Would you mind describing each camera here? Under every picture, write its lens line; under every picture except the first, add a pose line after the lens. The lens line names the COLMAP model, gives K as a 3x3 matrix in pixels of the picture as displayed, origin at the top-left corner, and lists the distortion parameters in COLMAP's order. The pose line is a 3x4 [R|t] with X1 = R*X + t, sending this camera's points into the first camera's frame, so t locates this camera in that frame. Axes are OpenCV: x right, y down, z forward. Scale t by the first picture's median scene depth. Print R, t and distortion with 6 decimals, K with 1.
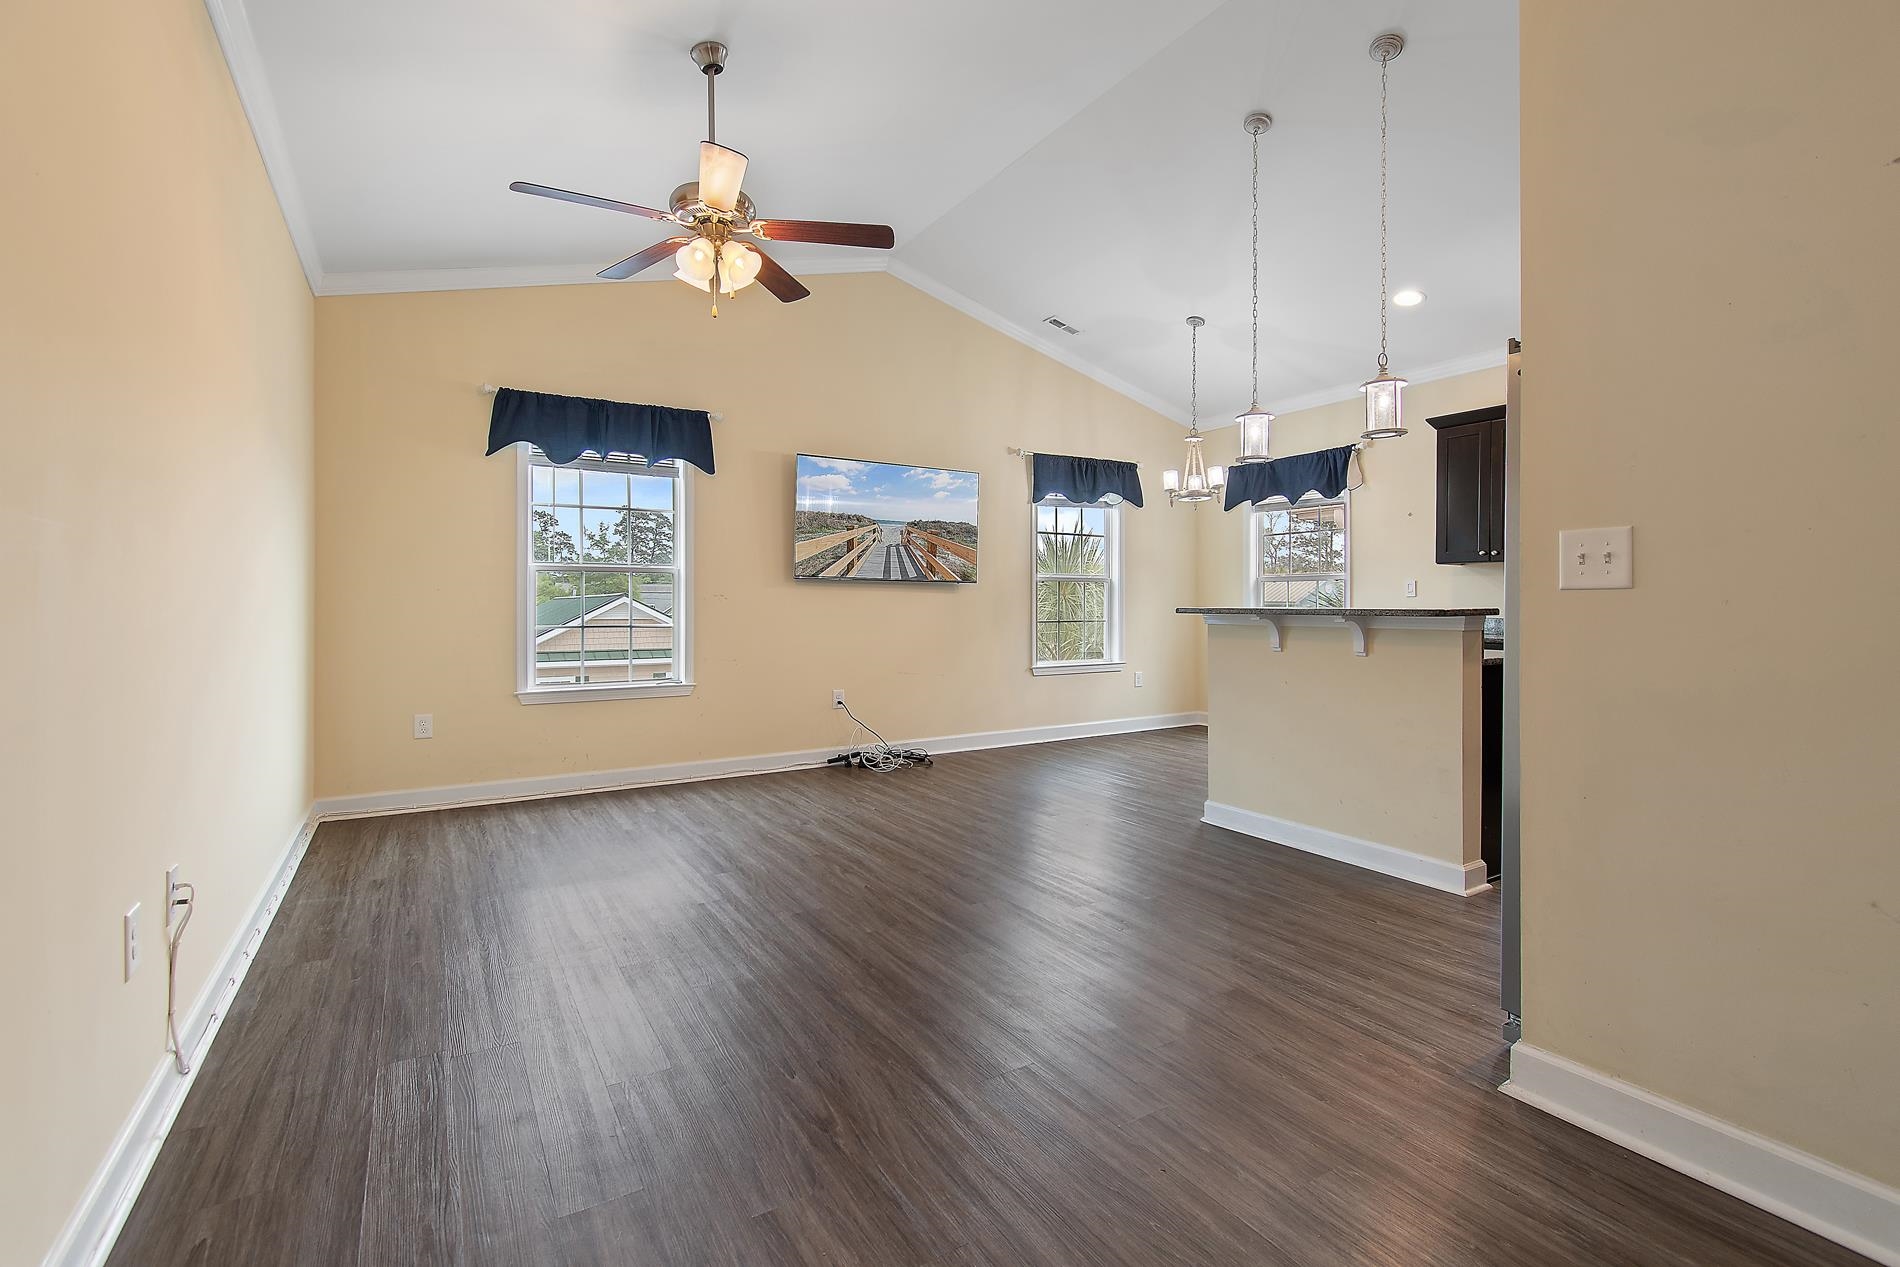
lens RADIAL K [[842.5, 0, 950.2], [0, 842.5, 604.3], [0, 0, 1]] dist [-0.000676, -0.000188]
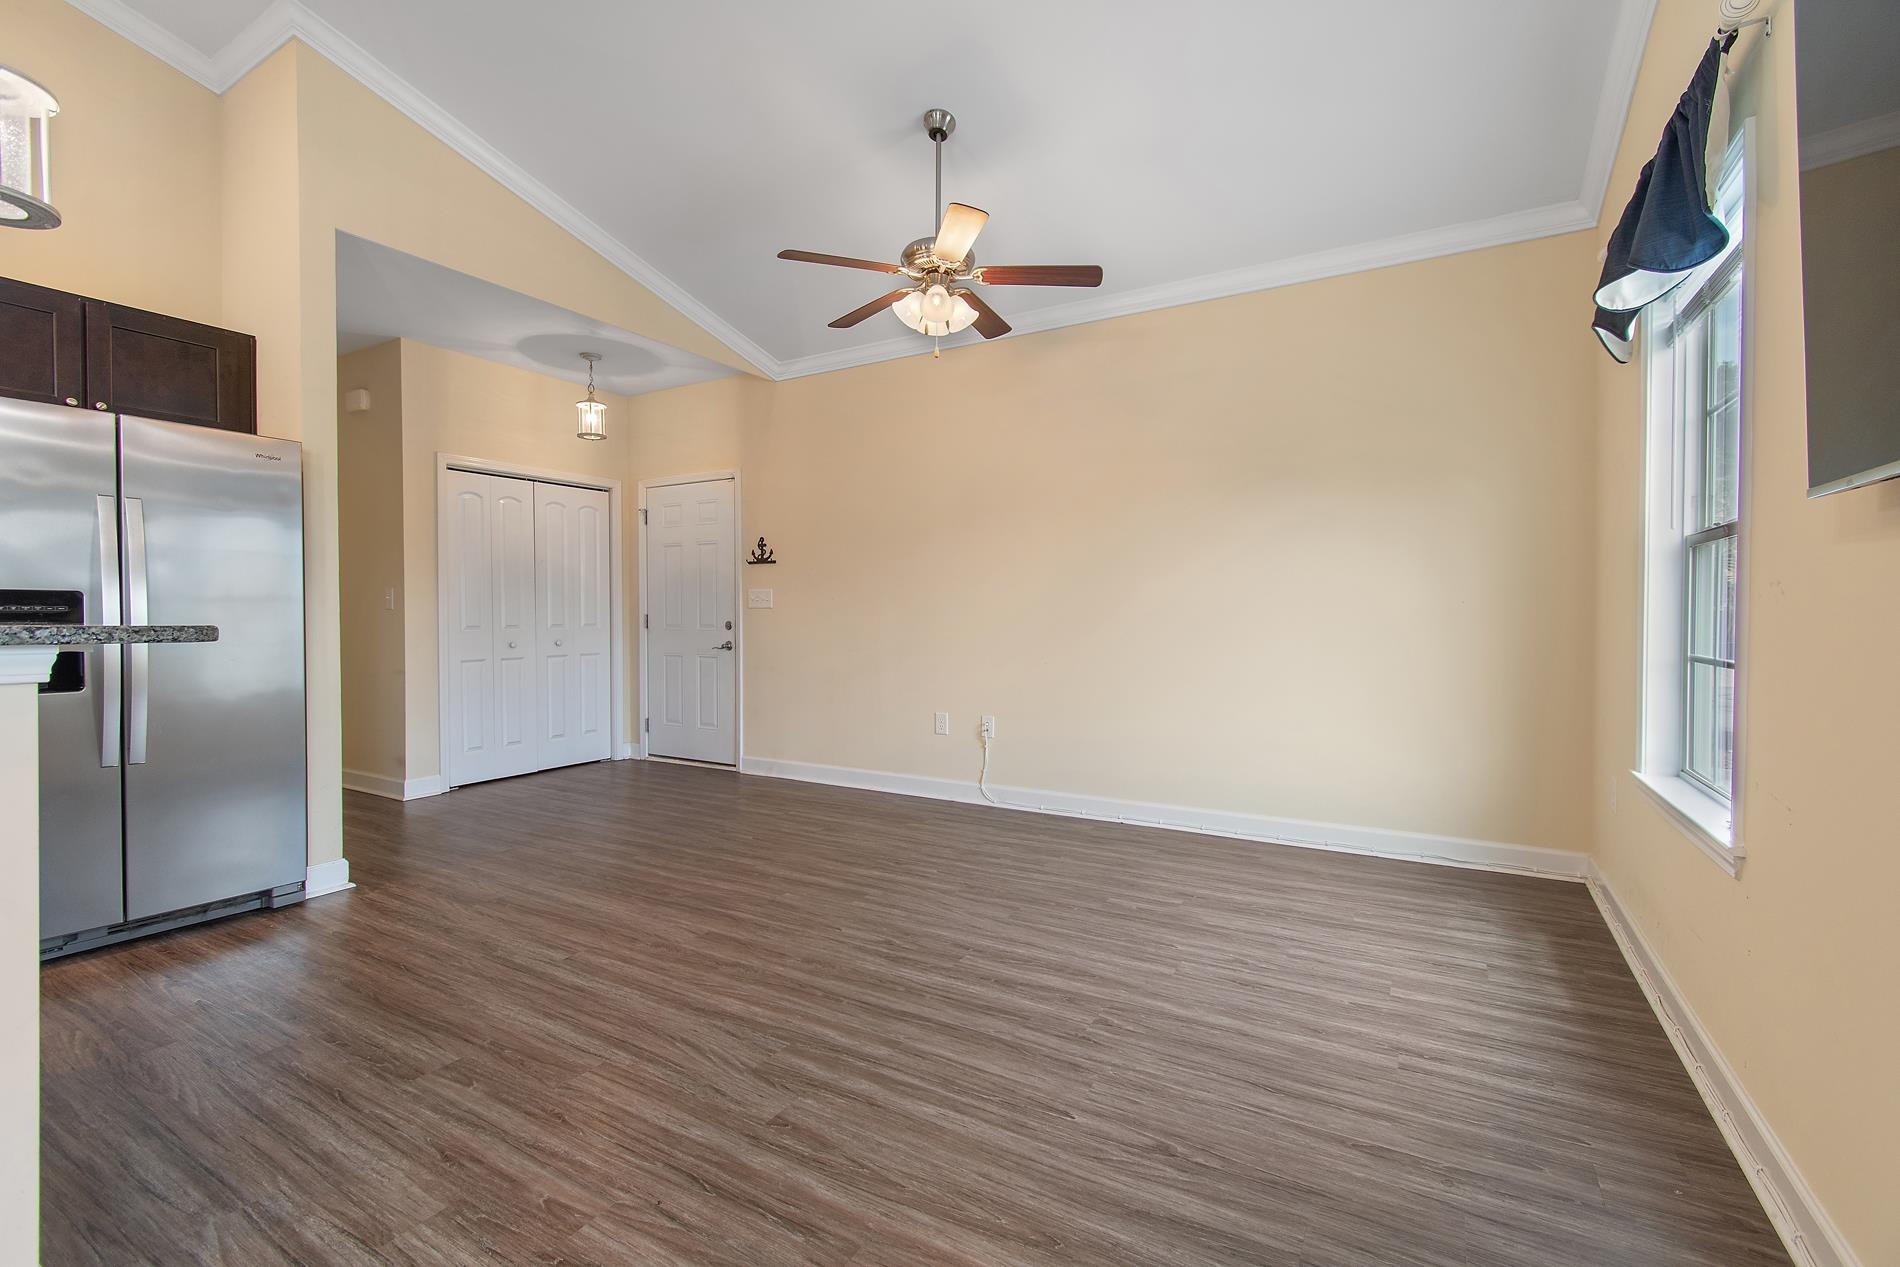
lens RADIAL K [[831.5, 0, 949.4], [0, 831.5, 624.8], [0, 0, 1]] dist [0.000299, -0.000579]
pose [[-0.884652, 0.008444, -0.466175, 0.105000], [0.002238, 0.999901, 0.013866, -0.000170], [0.466246, 0.011223, -0.884584, 0.934753]]
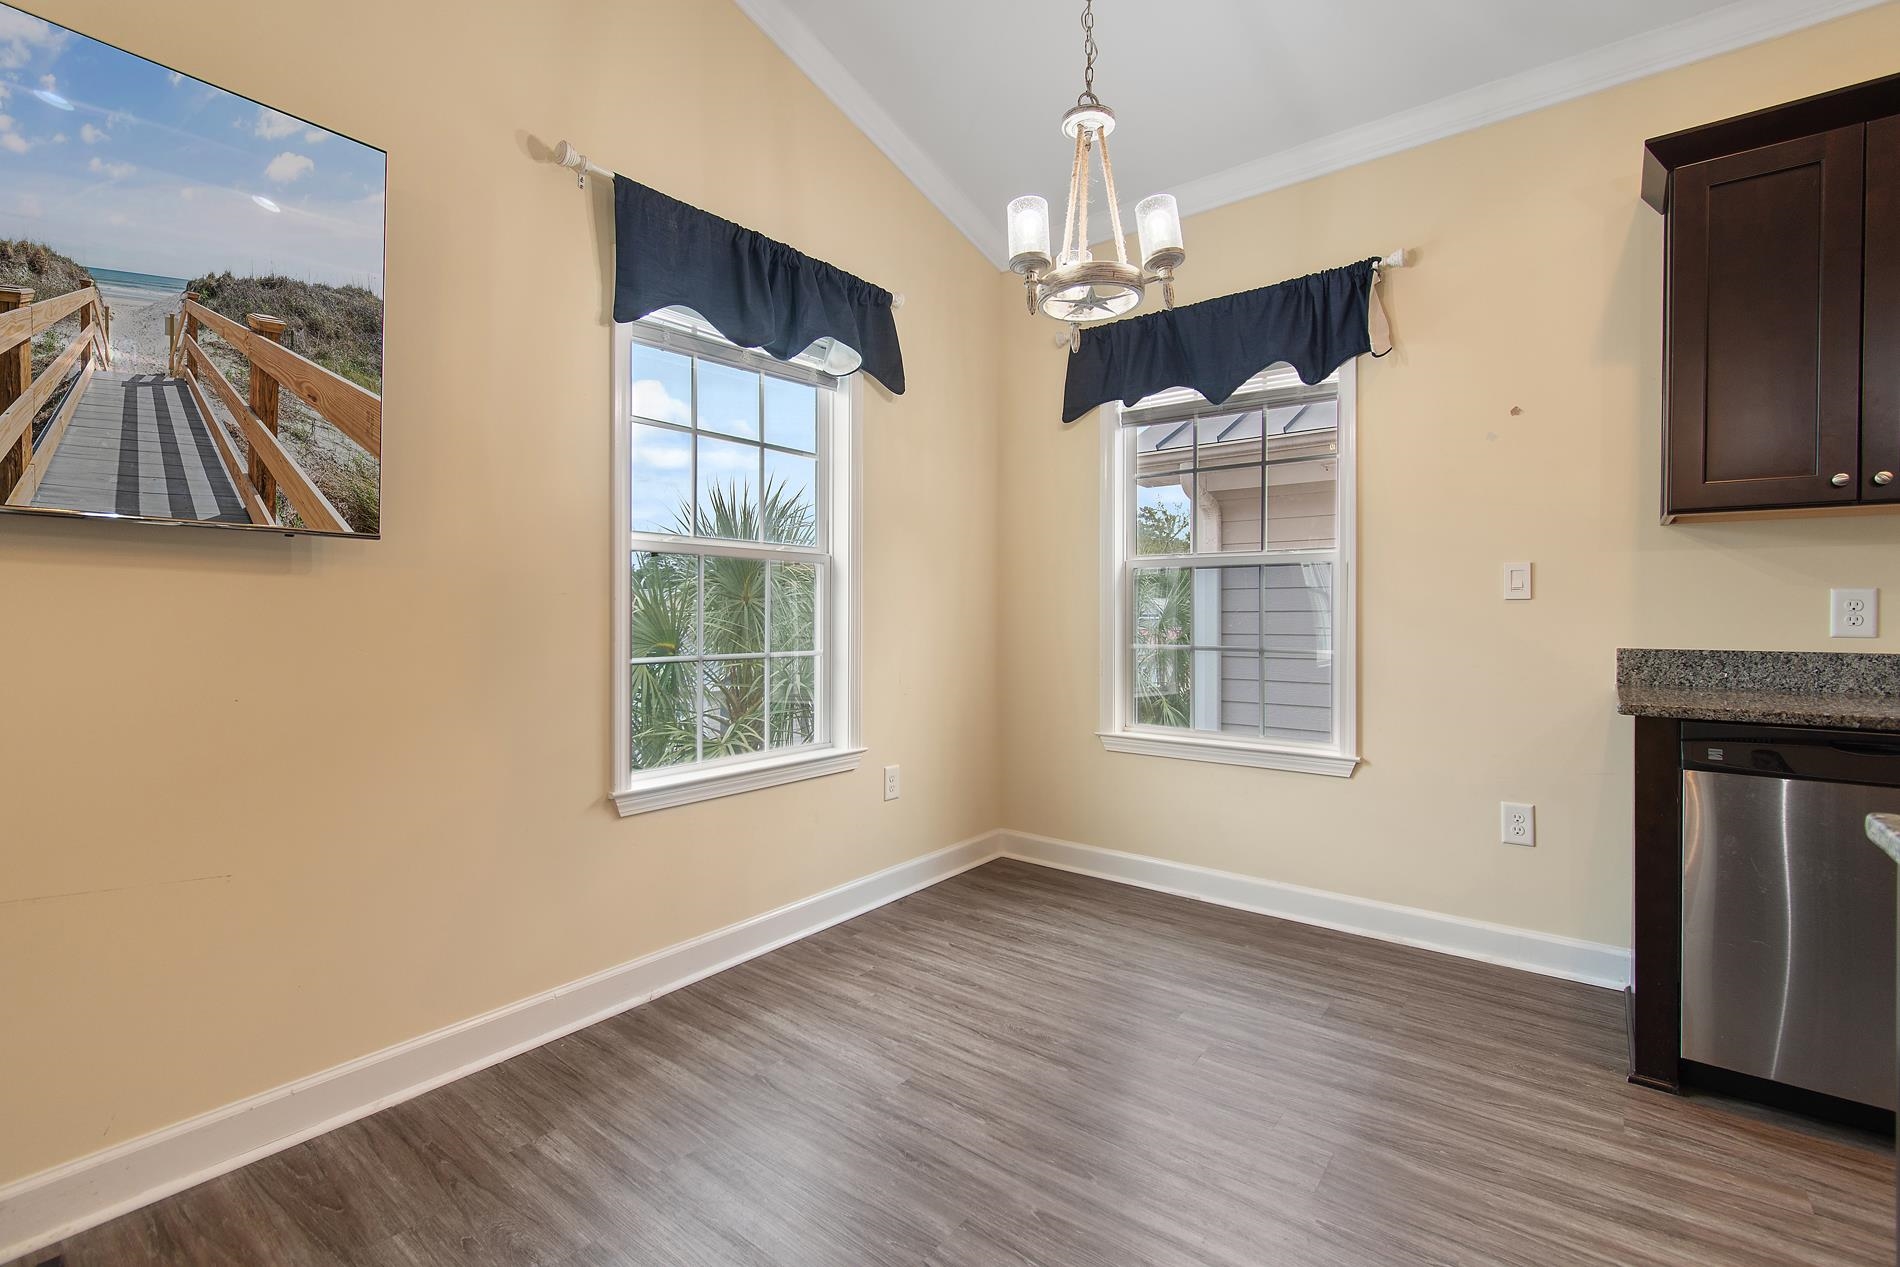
lens RADIAL K [[845.5, 0, 951.6], [0, 845.5, 619.7], [0, 0, 1]] dist [0.000164, 0.000041]
pose [[0.939130, 0.000931, 0.343562, 0.112842], [-0.003277, 0.999975, 0.006248, -0.000201], [-0.343547, -0.006993, 0.939109, 0.645410]]
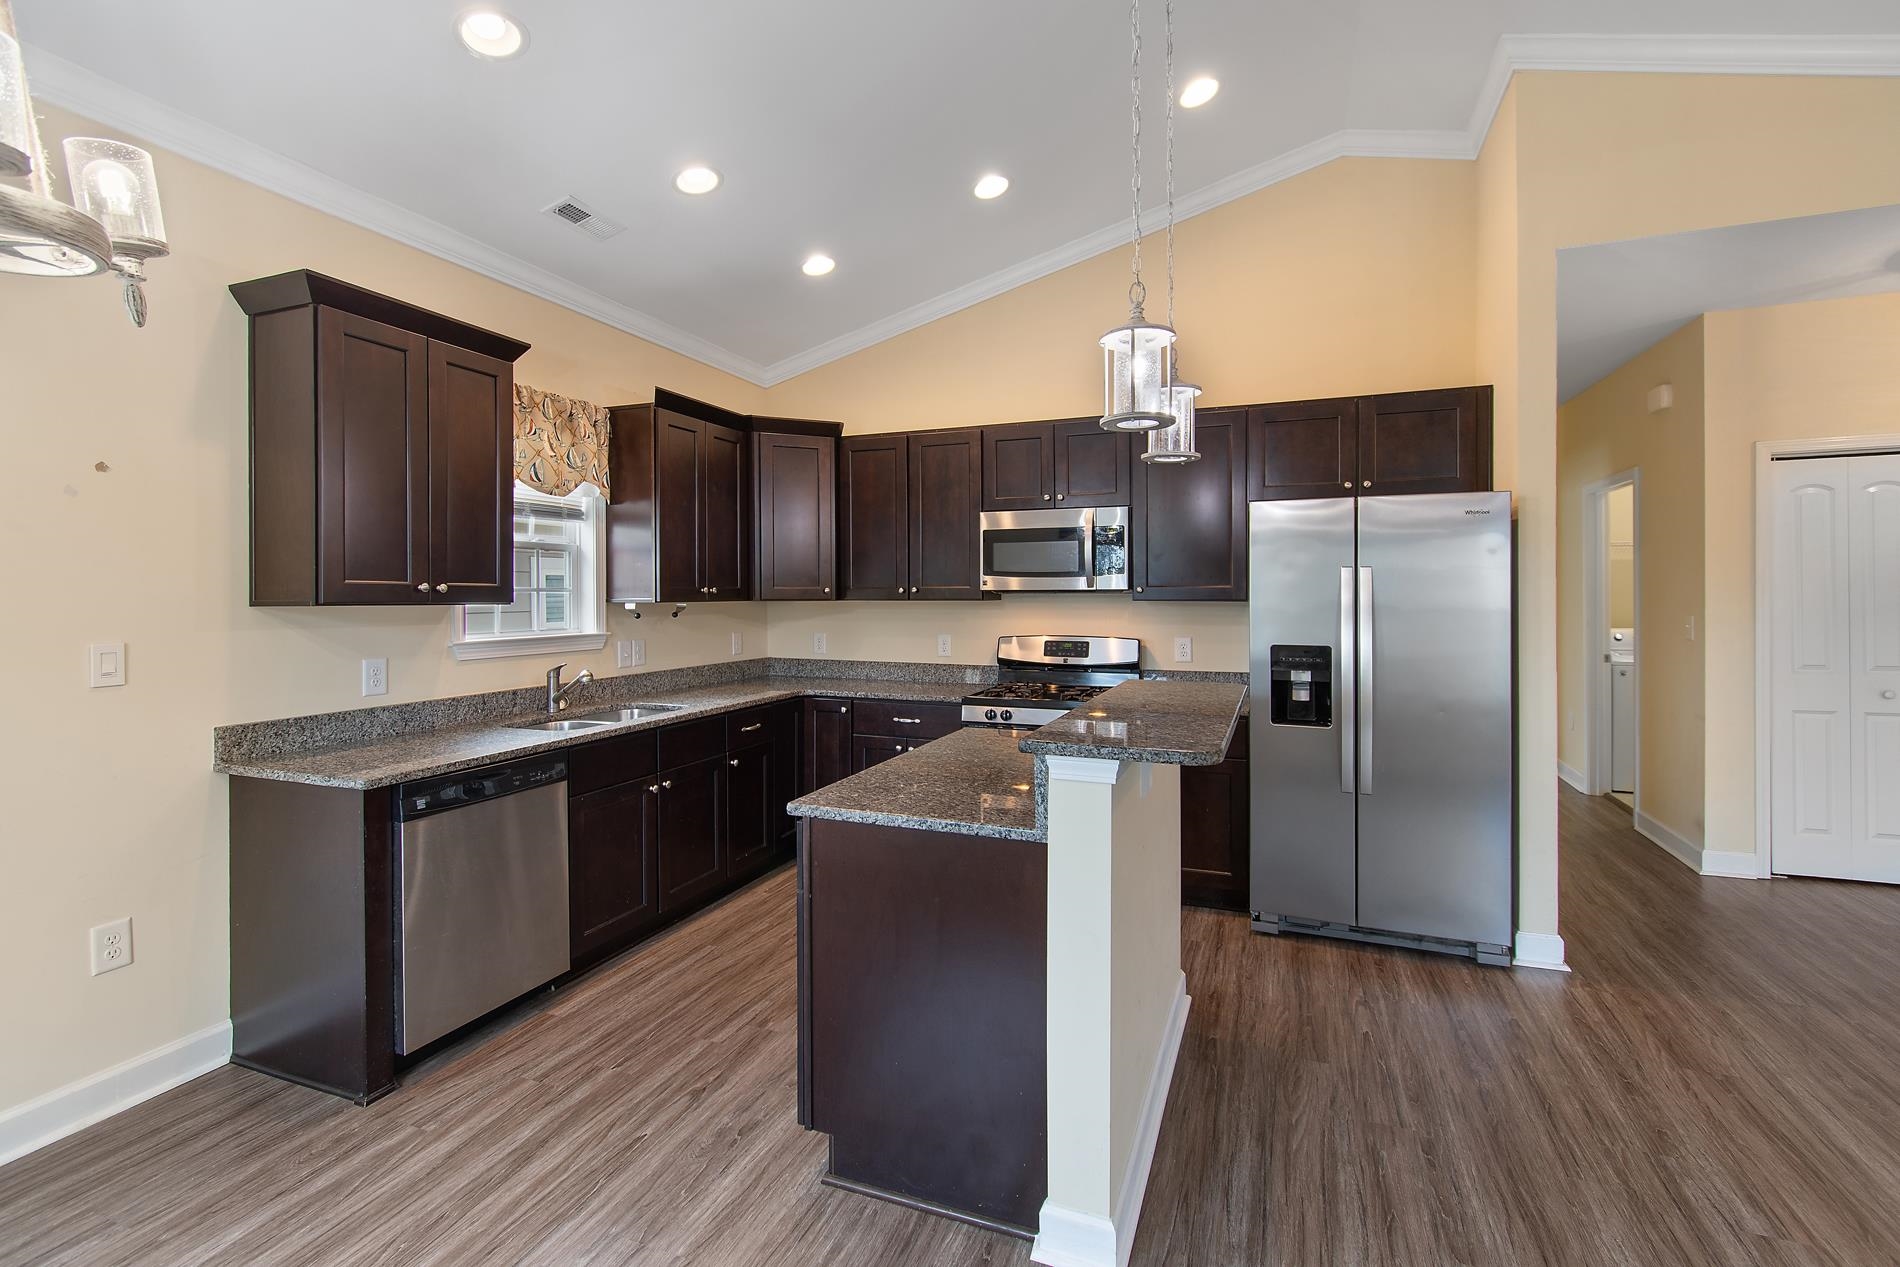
lens RADIAL K [[850.1, 0, 947.6], [0, 850.1, 594.9], [0, 0, 1]] dist [-0.000095, -0.000794]
pose [[-0.597347, 0.003711, 0.801974, 0.016866], [0.006066, 0.999982, -0.000110, -0.044515], [-0.801960, 0.004799, -0.597358, 0.867838]]
